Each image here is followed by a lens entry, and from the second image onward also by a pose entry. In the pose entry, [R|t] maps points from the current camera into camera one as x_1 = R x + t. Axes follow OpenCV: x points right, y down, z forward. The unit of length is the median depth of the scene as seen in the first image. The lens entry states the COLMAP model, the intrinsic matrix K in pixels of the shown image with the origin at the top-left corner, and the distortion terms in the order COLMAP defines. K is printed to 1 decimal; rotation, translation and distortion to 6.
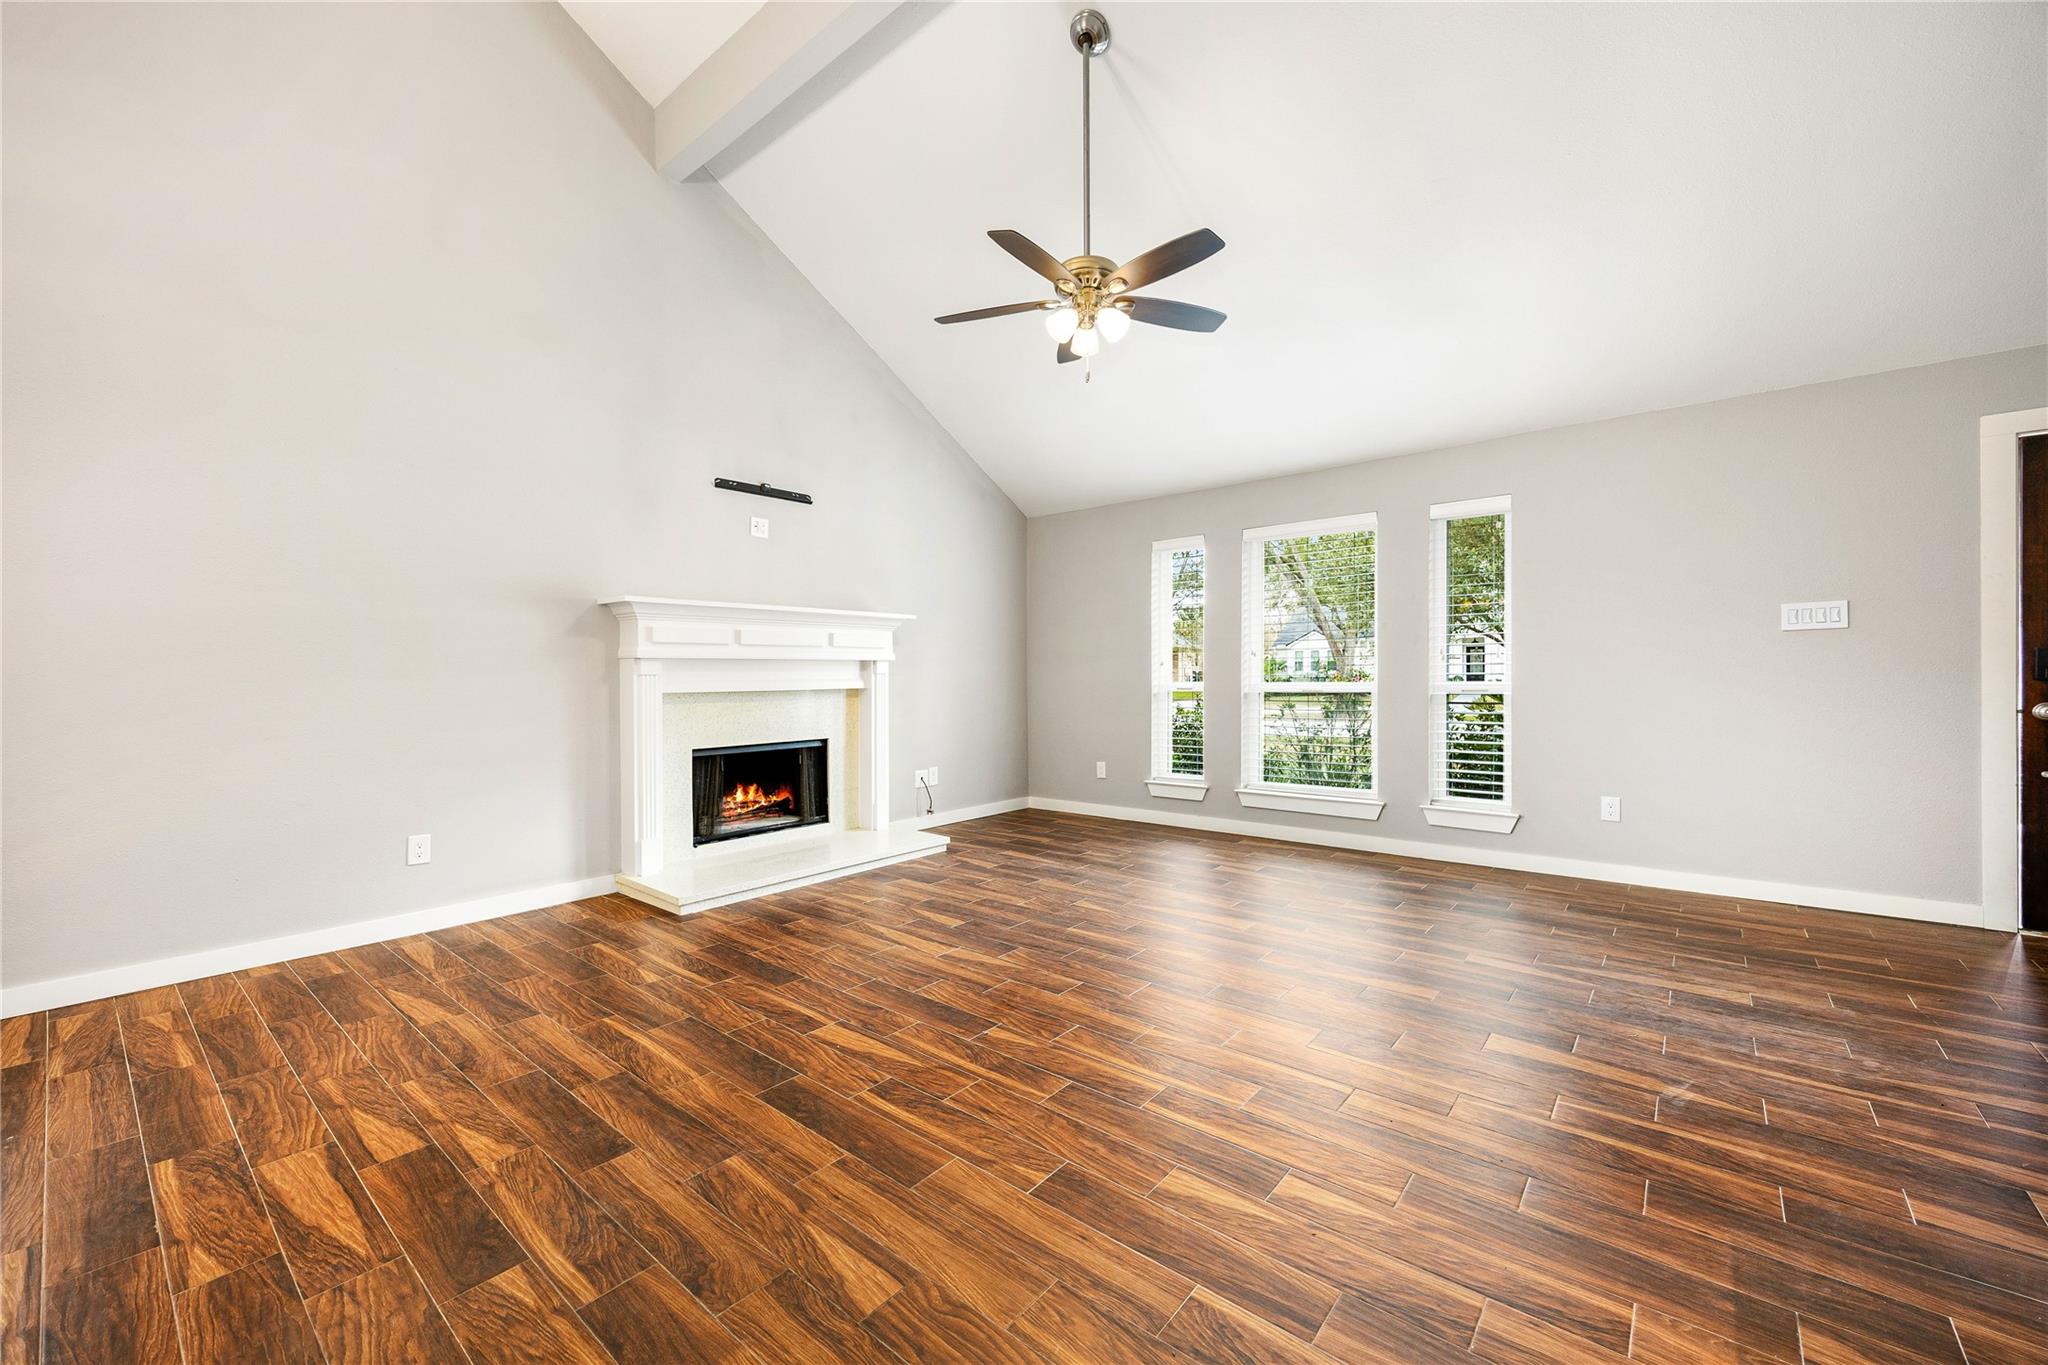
lens RADIAL K [[810.7, 0, 1023.6], [0, 810.7, 679.2], [0, 0, 1]] dist [0.005792, -0.002039]
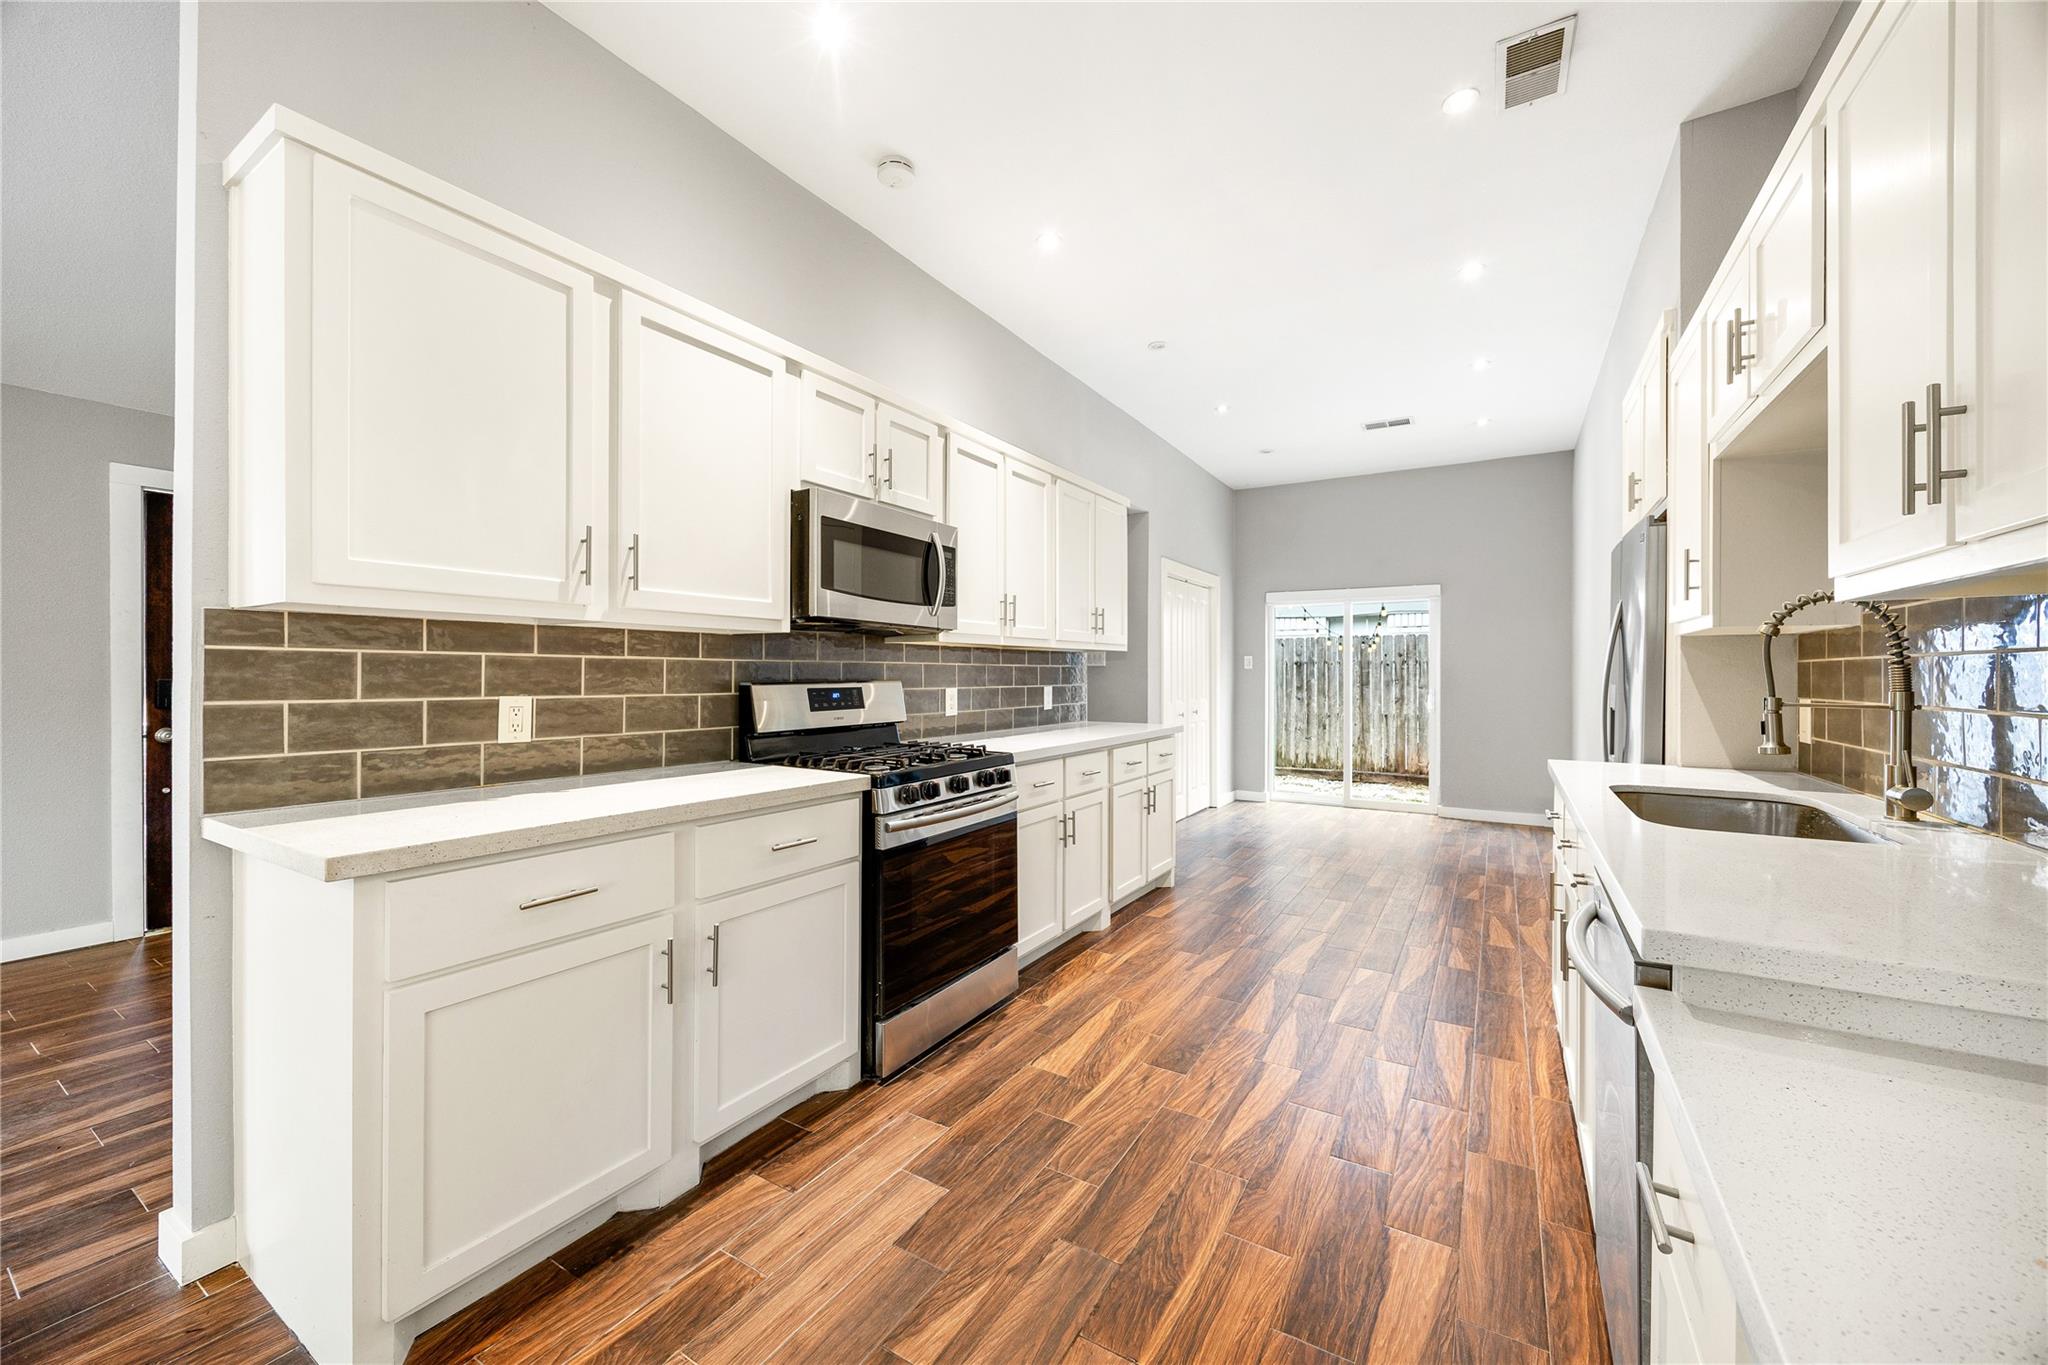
lens RADIAL K [[777.8, 0, 1022.1], [0, 777.8, 679.1], [0, 0, 1]] dist [-0.004064, 0.000602]
pose [[-0.149013, -0.001030, 0.988835, -0.007432], [0.000552, 0.999999, 0.001125, -0.052909], [-0.988835, 0.000713, -0.149012, -0.041110]]
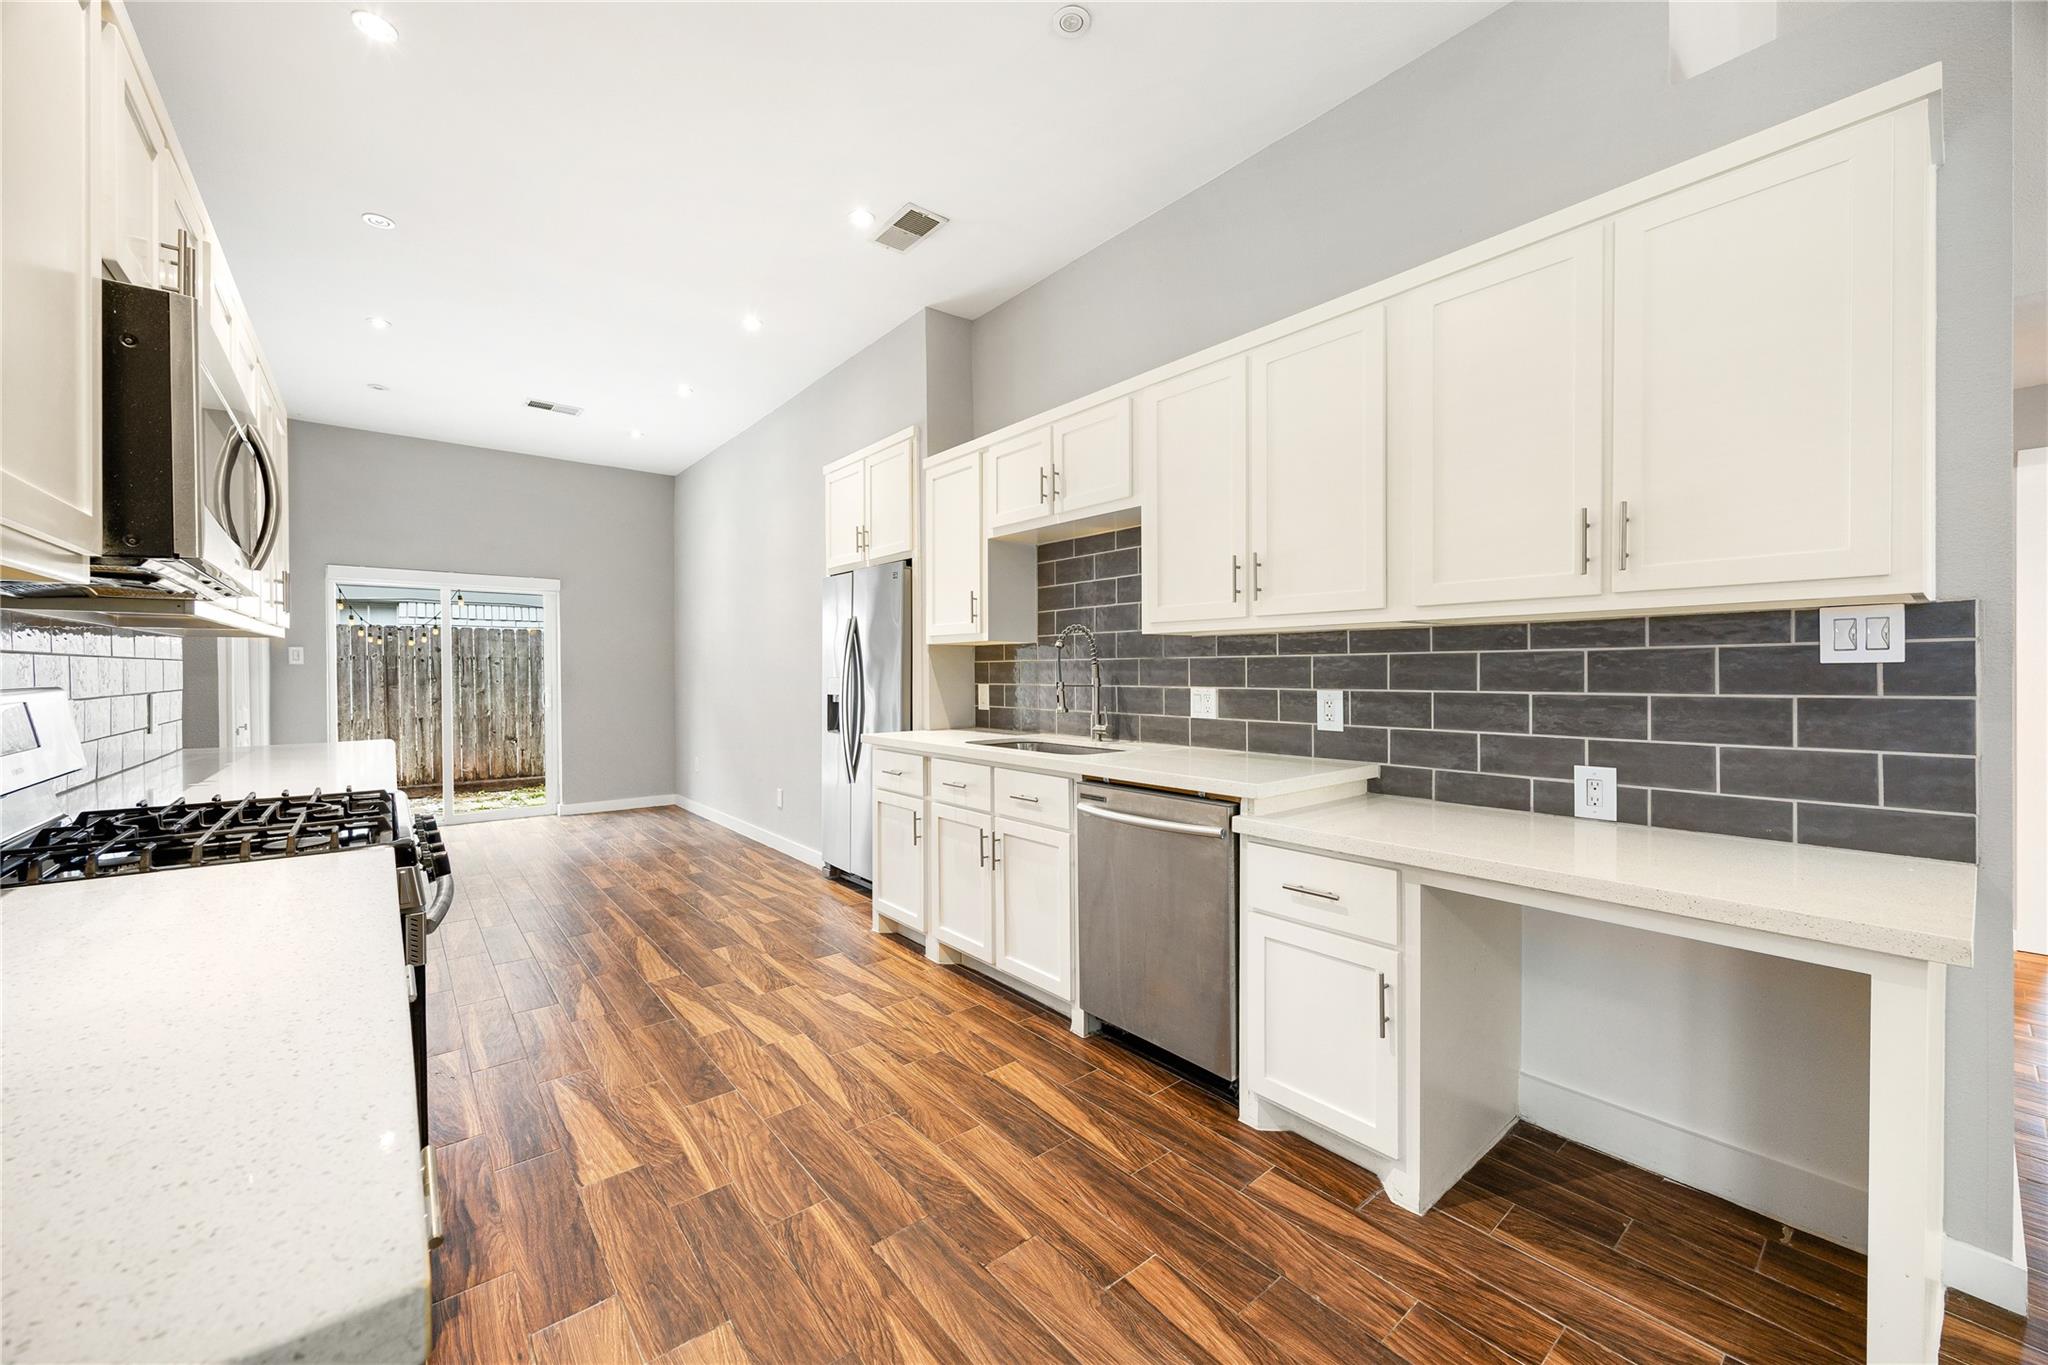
lens RADIAL K [[777.8, 0, 1021.3], [0, 777.8, 678.9], [0, 0, 1]] dist [-0.004064, 0.000602]
pose [[-0.983248, 0.007239, 0.182131, 0.406881], [0.009608, 0.999880, 0.012129, -0.056386], [-0.182022, 0.013676, -0.983199, 0.449925]]
